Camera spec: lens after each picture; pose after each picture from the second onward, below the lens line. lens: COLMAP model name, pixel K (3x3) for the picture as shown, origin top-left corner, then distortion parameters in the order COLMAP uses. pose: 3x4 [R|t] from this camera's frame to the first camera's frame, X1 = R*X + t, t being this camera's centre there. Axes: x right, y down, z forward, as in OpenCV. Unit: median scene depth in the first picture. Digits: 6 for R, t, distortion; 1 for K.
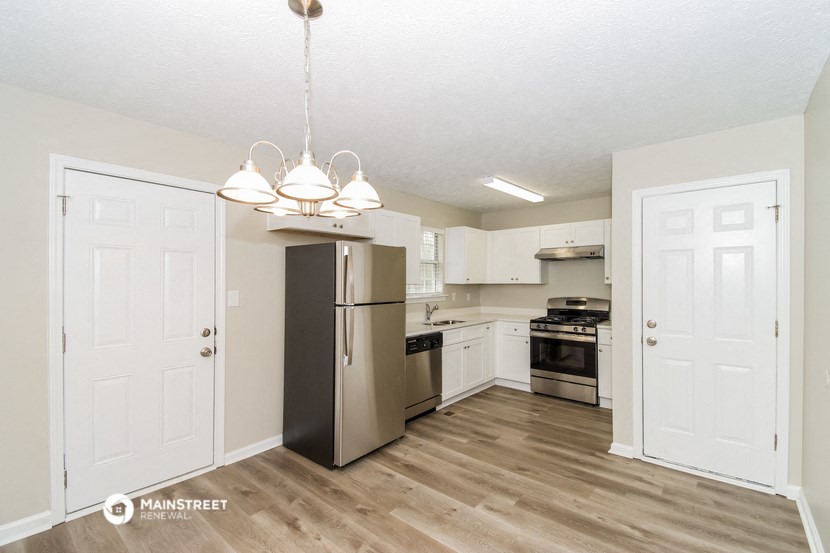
lens RADIAL K [[374.2, 0, 415.0], [0, 374.2, 276.5], [0, 0, 1]] dist [0.001130, 0.000315]
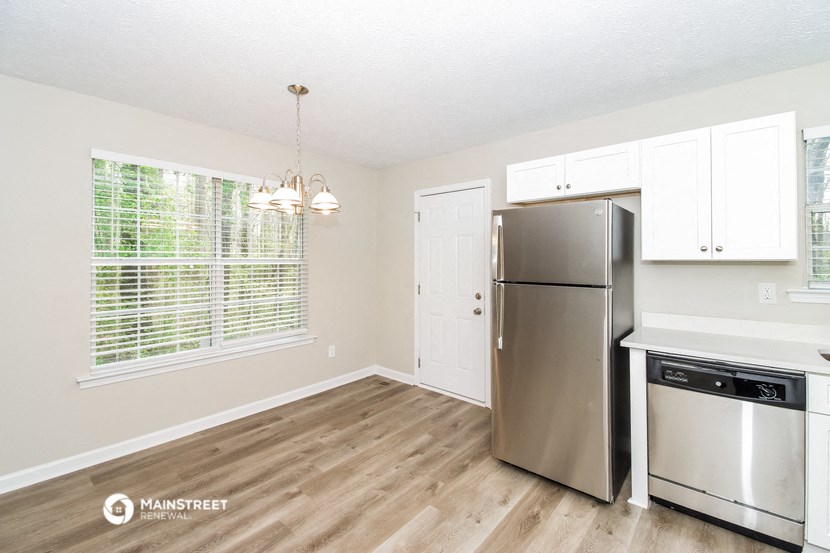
lens RADIAL K [[355.3, 0, 416.5], [0, 355.3, 248.9], [0, 0, 1]] dist [-0.000499, -0.000231]
pose [[-0.018363, -0.025073, -0.999517, 0.738688], [0.008165, 0.999648, -0.025227, 0.016245], [0.999798, -0.008625, -0.018151, 0.881440]]
